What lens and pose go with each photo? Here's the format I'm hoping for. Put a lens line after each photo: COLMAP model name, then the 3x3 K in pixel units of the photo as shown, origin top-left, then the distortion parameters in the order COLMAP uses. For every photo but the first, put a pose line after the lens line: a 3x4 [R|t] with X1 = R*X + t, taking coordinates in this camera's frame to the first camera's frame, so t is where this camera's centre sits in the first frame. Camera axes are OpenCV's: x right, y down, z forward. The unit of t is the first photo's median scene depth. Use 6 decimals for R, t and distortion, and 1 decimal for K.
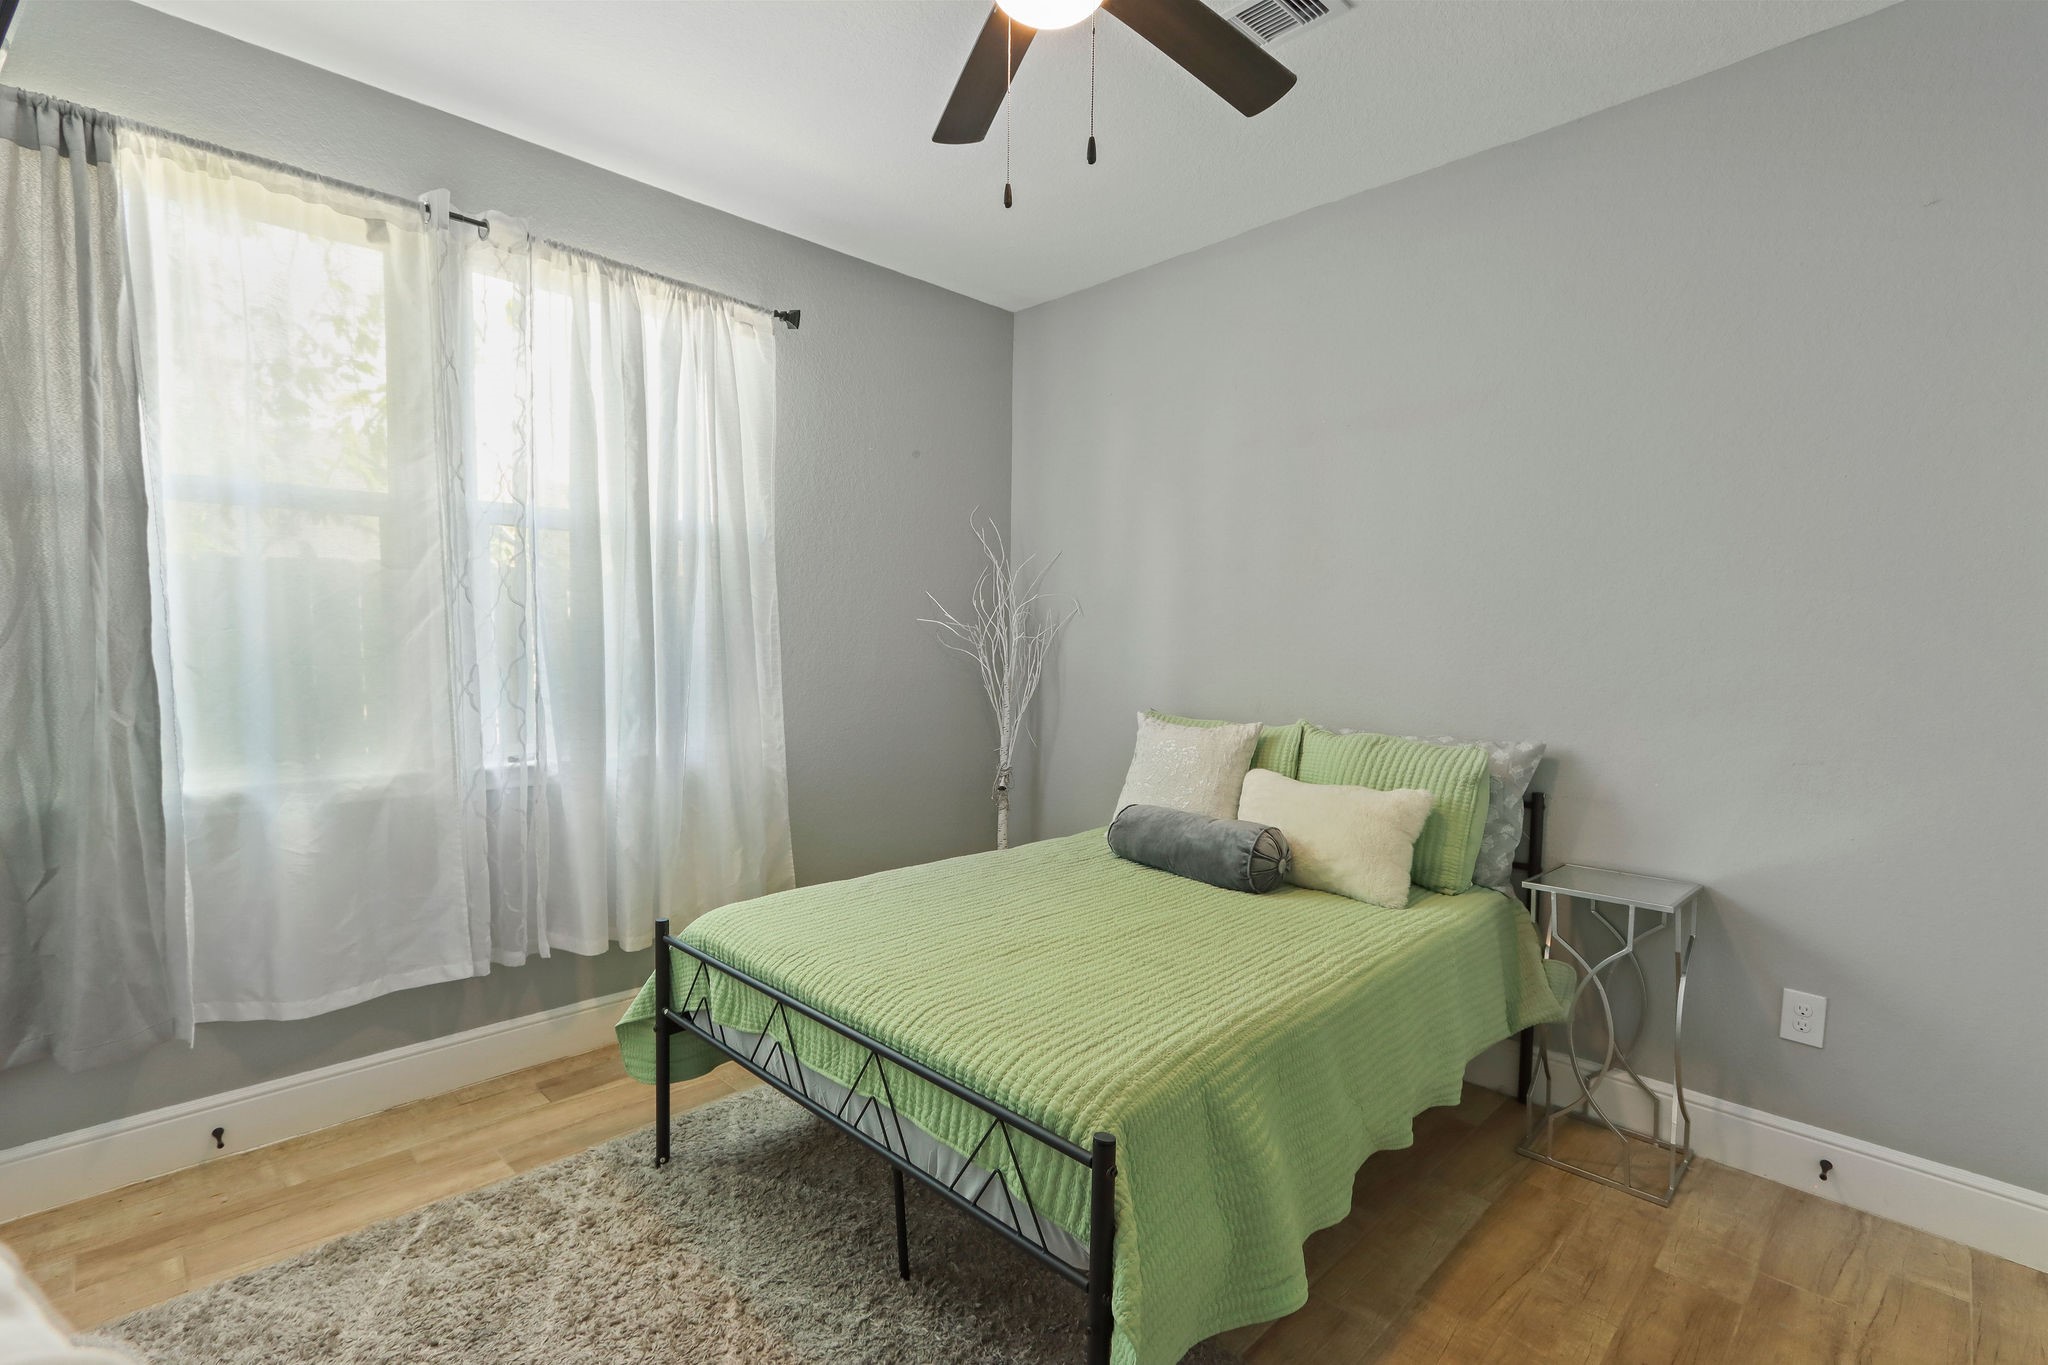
lens RADIAL K [[941.8, 0, 1016.7], [0, 941.8, 682.5], [0, 0, 1]] dist [0.004469, 0.002105]
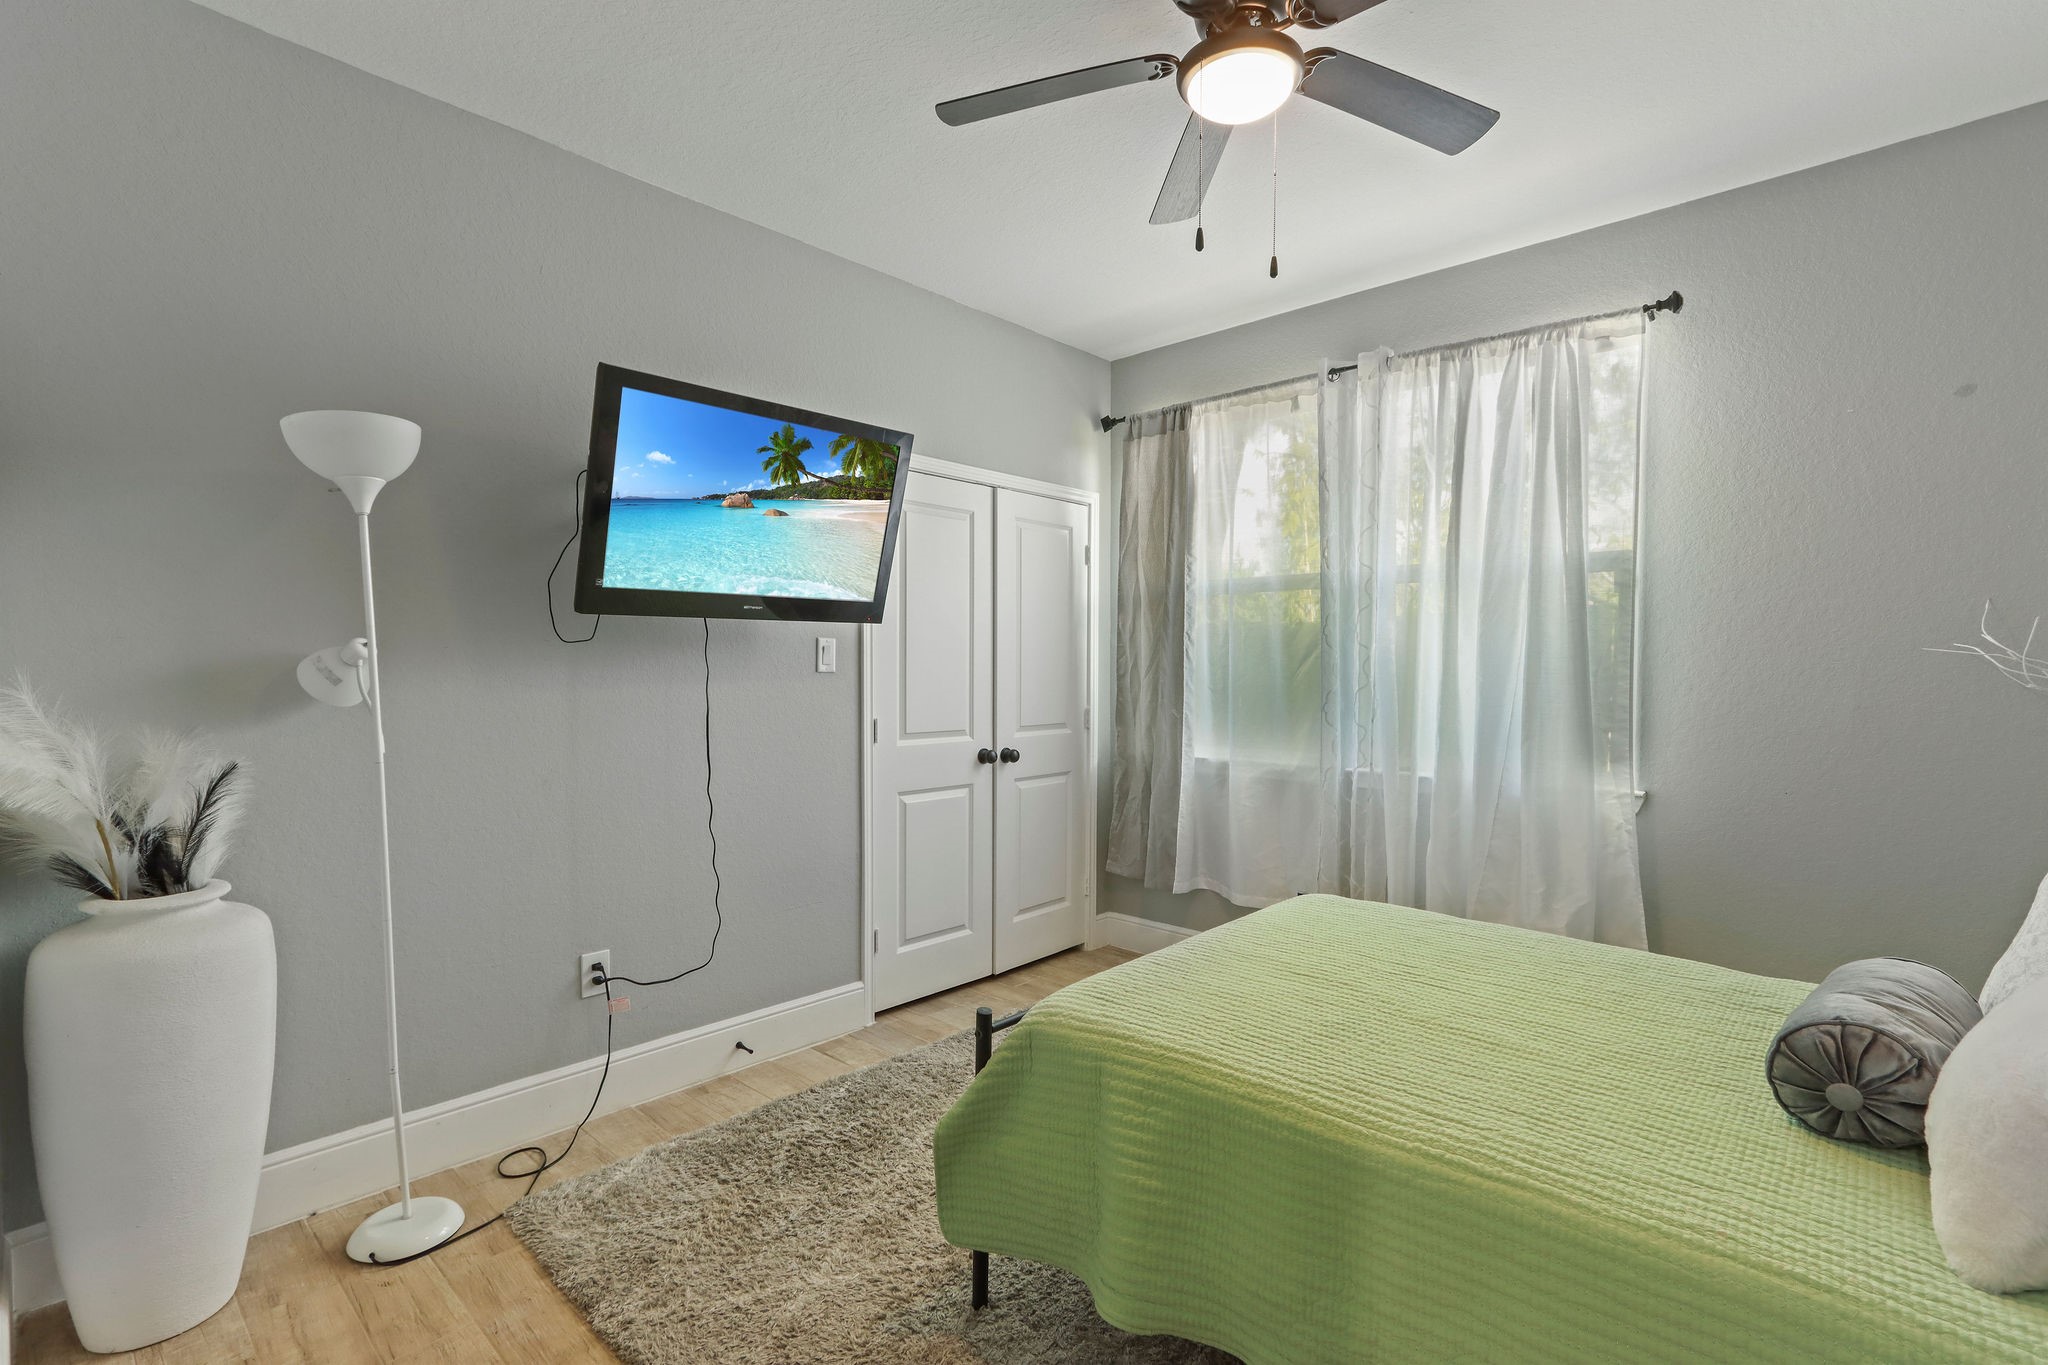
lens RADIAL K [[941.8, 0, 1017.1], [0, 941.8, 676.7], [0, 0, 1]] dist [0.004469, 0.002105]
pose [[0.034544, 0.003663, -0.999396, 0.970821], [-0.052553, 0.998616, 0.001844, -0.021169], [0.998021, 0.052457, 0.034689, 0.616137]]
